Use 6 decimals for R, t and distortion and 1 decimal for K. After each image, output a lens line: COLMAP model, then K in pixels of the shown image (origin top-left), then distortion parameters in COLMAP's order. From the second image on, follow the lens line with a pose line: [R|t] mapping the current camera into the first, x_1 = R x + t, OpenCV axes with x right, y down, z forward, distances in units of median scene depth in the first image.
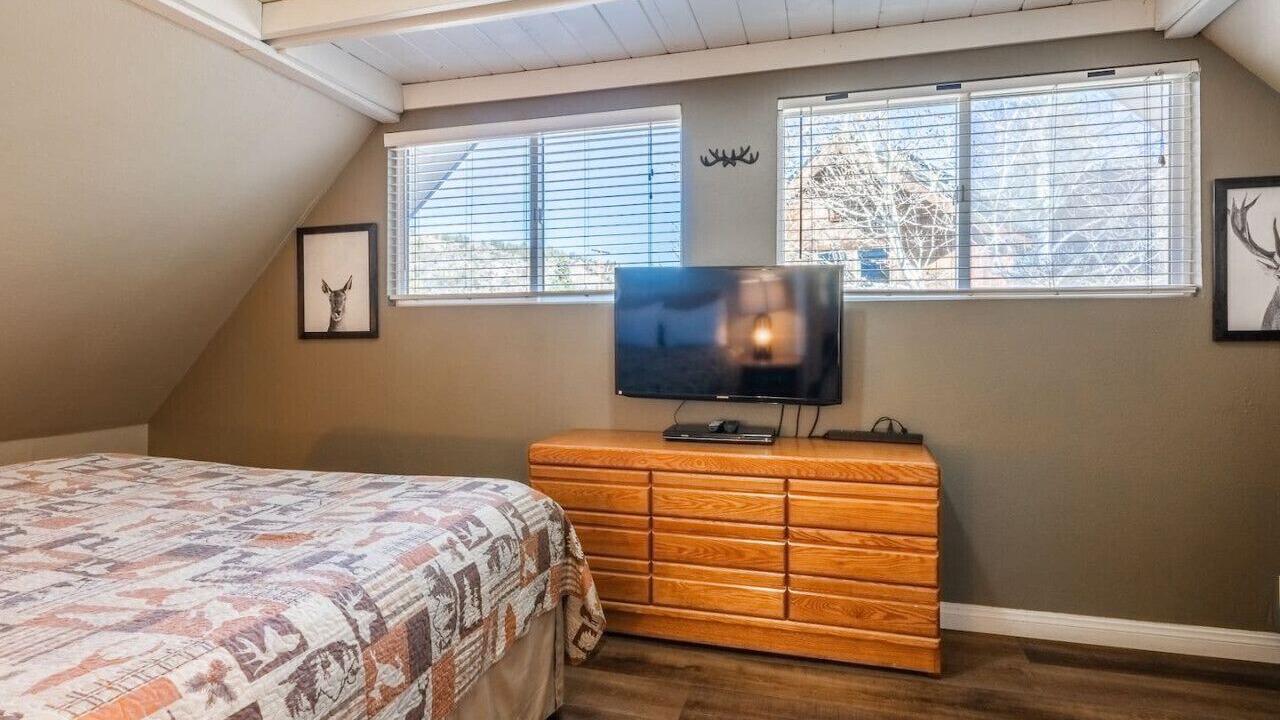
lens RADIAL K [[694.1, 0, 631.1], [0, 694.1, 330.7], [0, 0, 1]] dist [-0.002647, -0.000660]
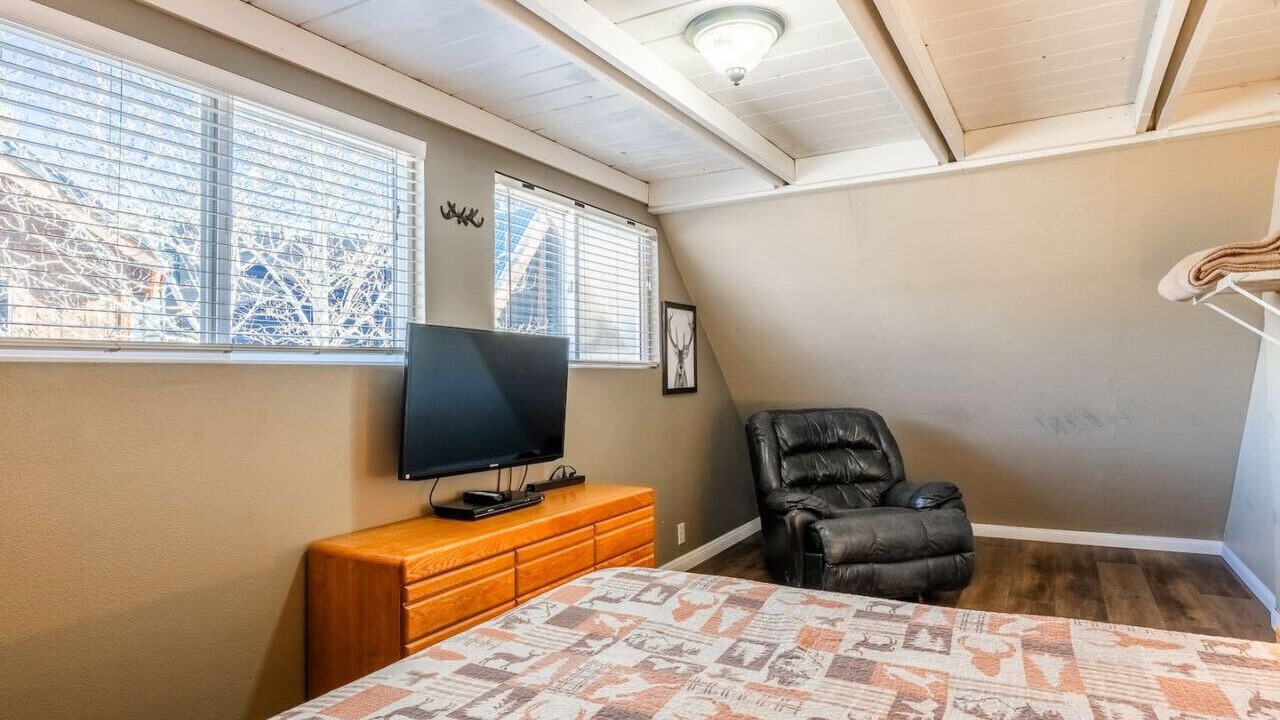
lens RADIAL K [[754.2, 0, 656.7], [0, 754.2, 355.0], [0, 0, 1]] dist [-0.003488, -0.001026]
pose [[0.196525, 0.027687, 0.980108, -0.847463], [0.011713, 0.999464, -0.030583, -0.023386], [-0.980429, 0.017490, 0.196095, 0.555730]]
